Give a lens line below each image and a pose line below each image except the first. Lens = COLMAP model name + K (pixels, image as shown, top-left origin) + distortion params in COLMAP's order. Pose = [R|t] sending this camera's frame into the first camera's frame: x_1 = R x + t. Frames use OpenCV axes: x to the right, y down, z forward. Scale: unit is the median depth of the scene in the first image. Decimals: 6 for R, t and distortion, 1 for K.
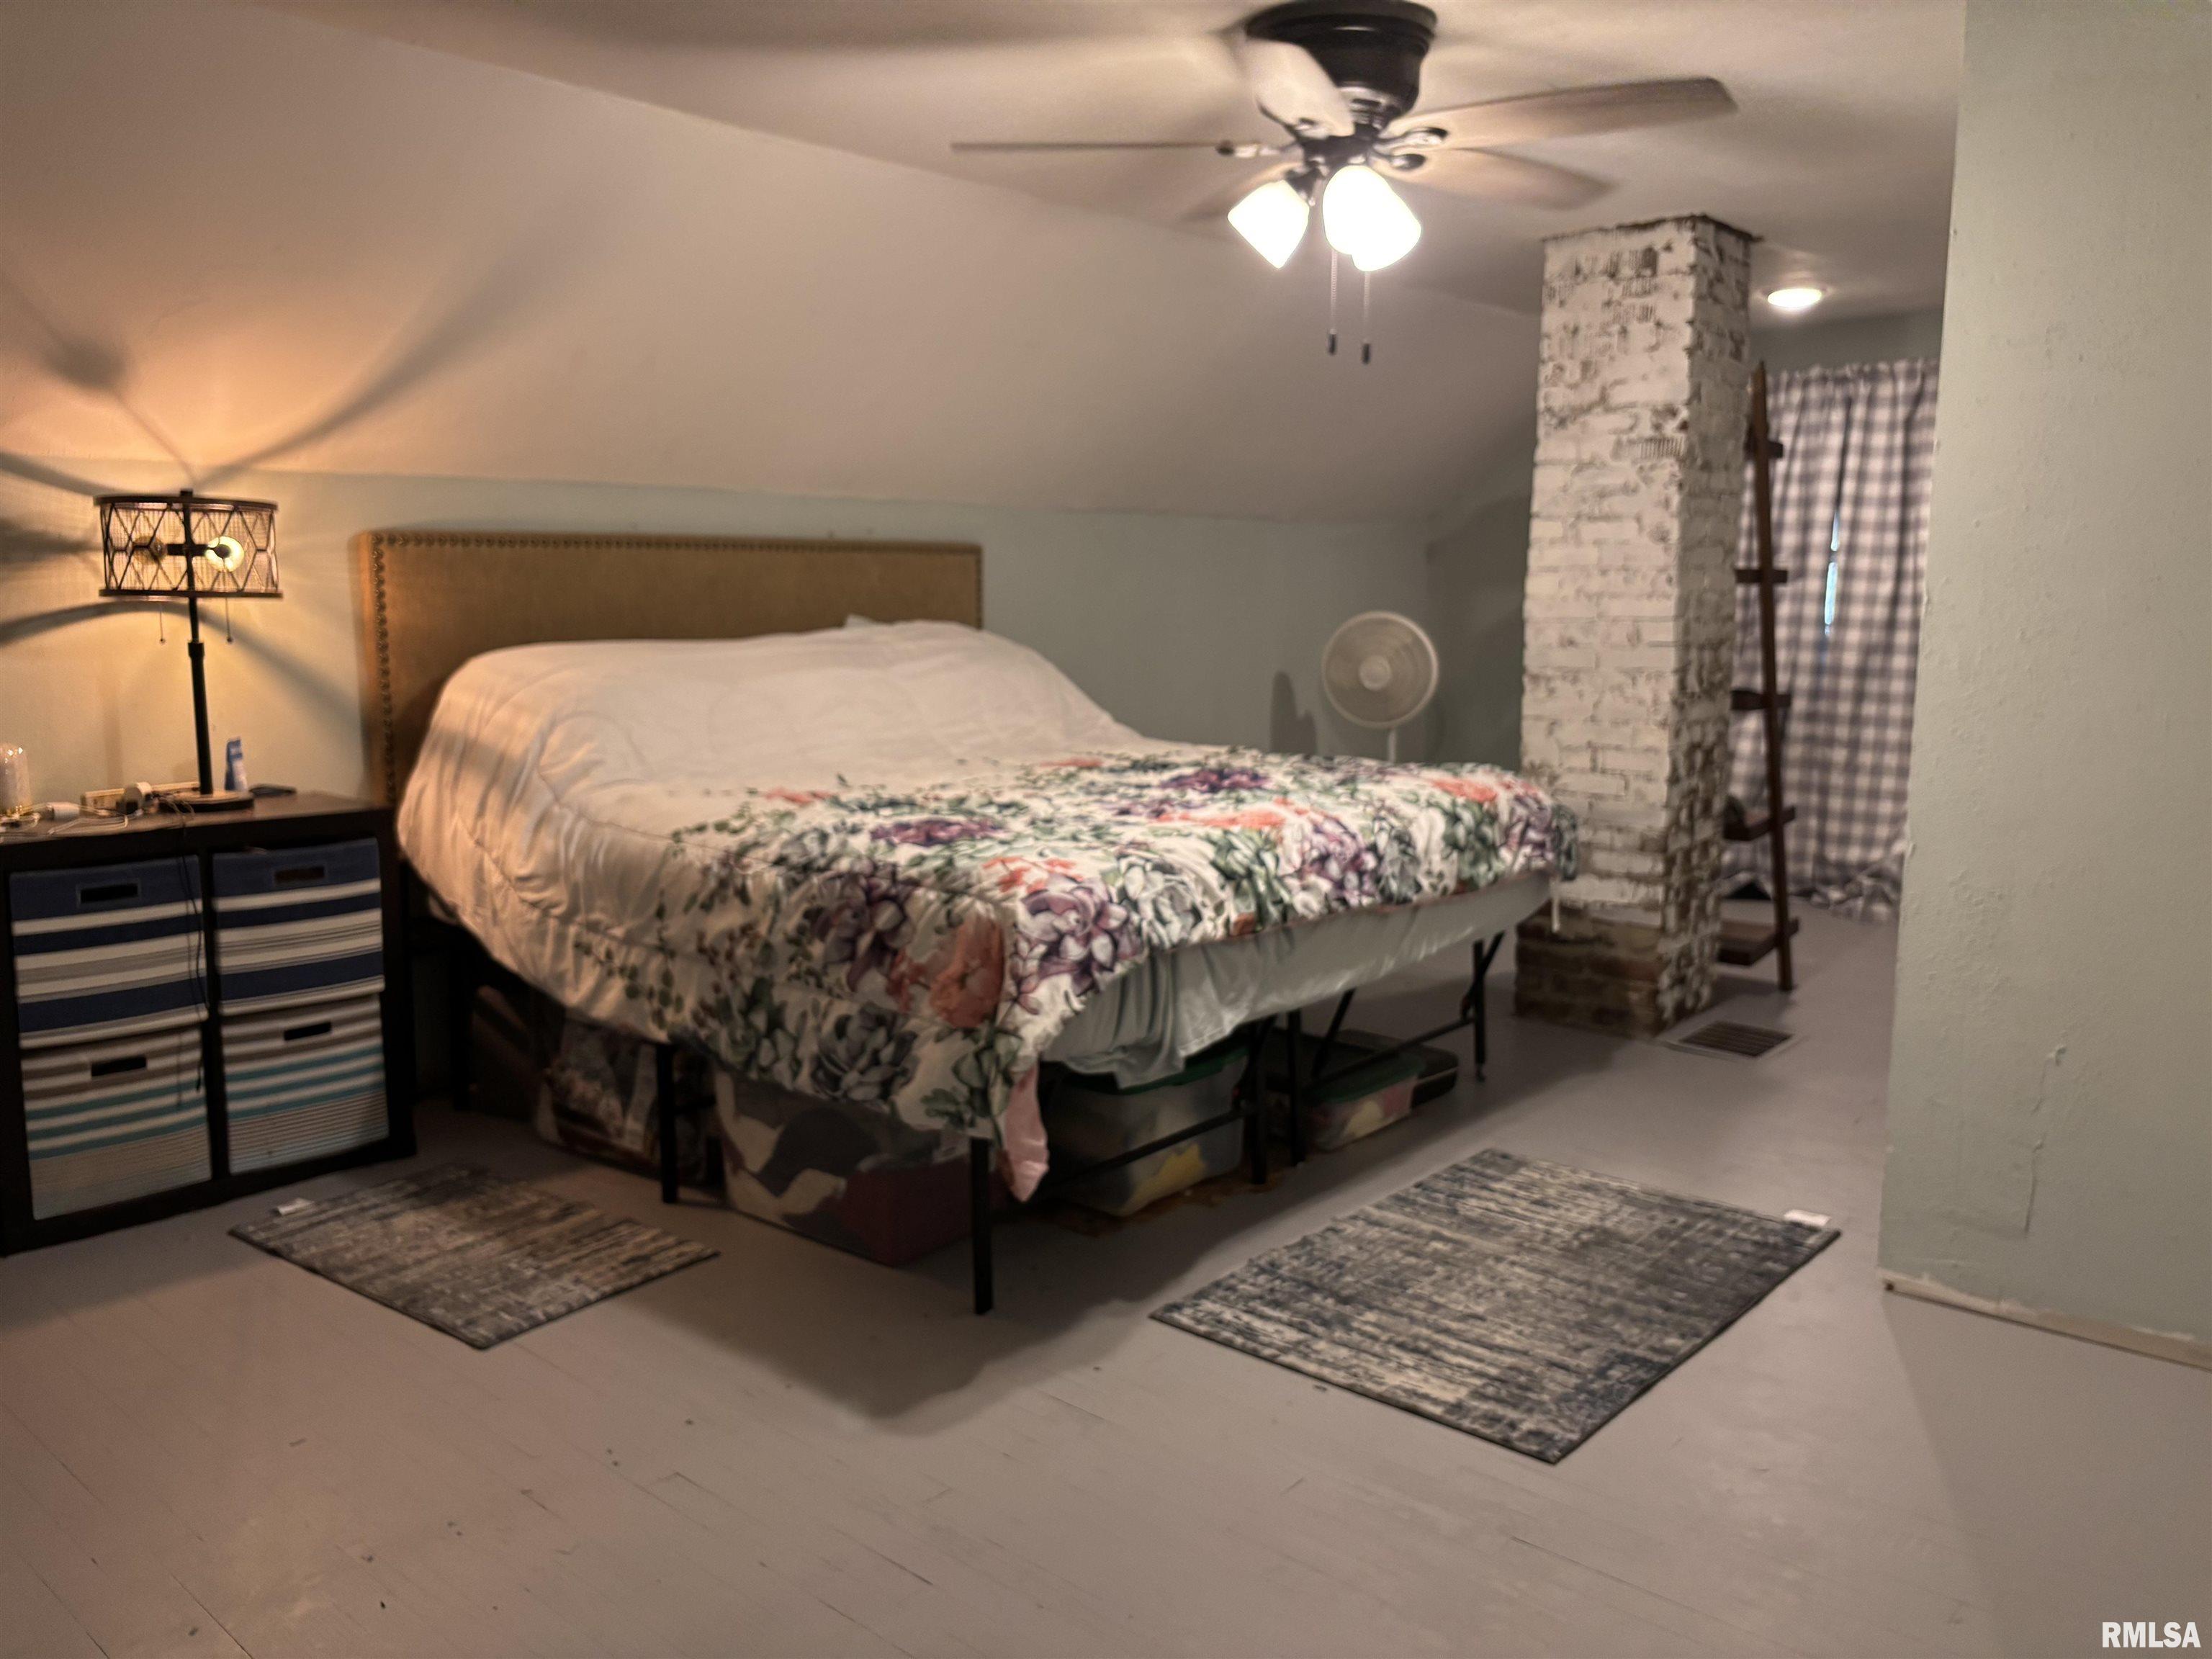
lens RADIAL K [[1662.2, 0, 1102.3], [0, 1662.2, 810.4], [0, 0, 1]] dist [0.044069, -0.044950]
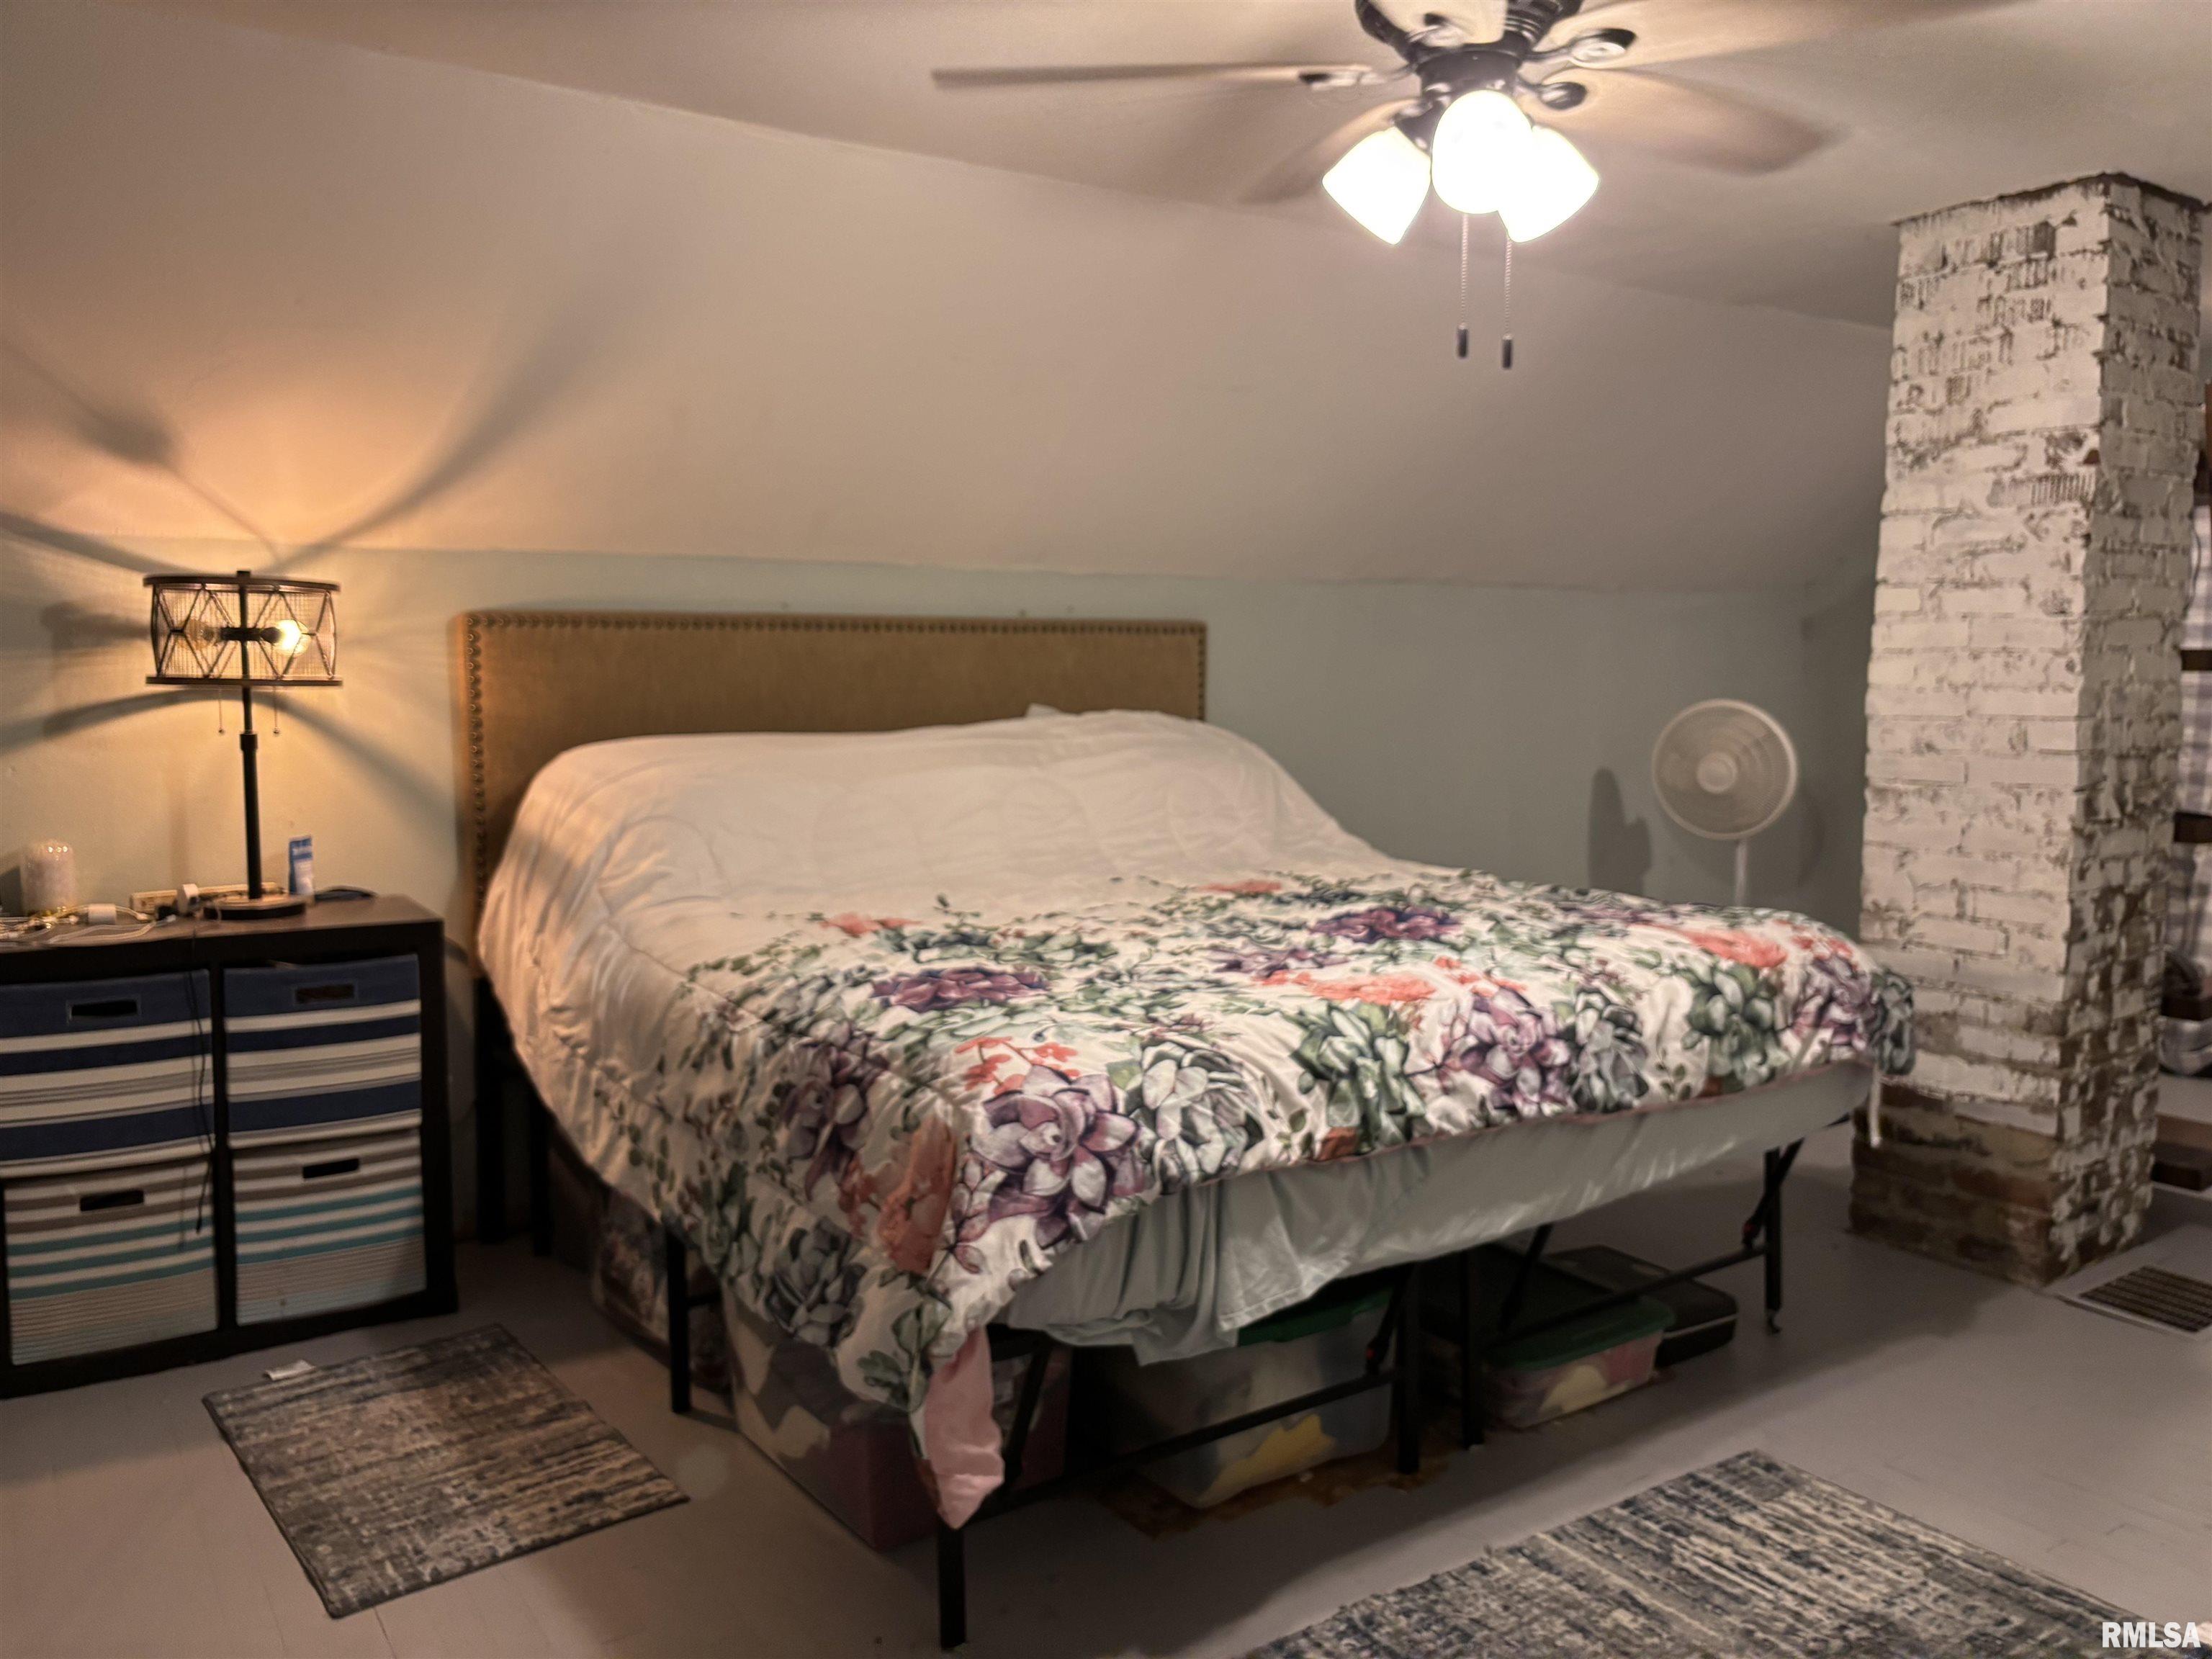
lens RADIAL K [[1662.2, 0, 1096.9], [0, 1662.2, 822.9], [0, 0, 1]] dist [0.044069, -0.044950]
pose [[0.968085, 0.025989, -0.249271, 0.139523], [-0.035293, 0.998834, -0.032927, -0.037432], [0.248124, 0.040674, 0.967874, 0.227588]]
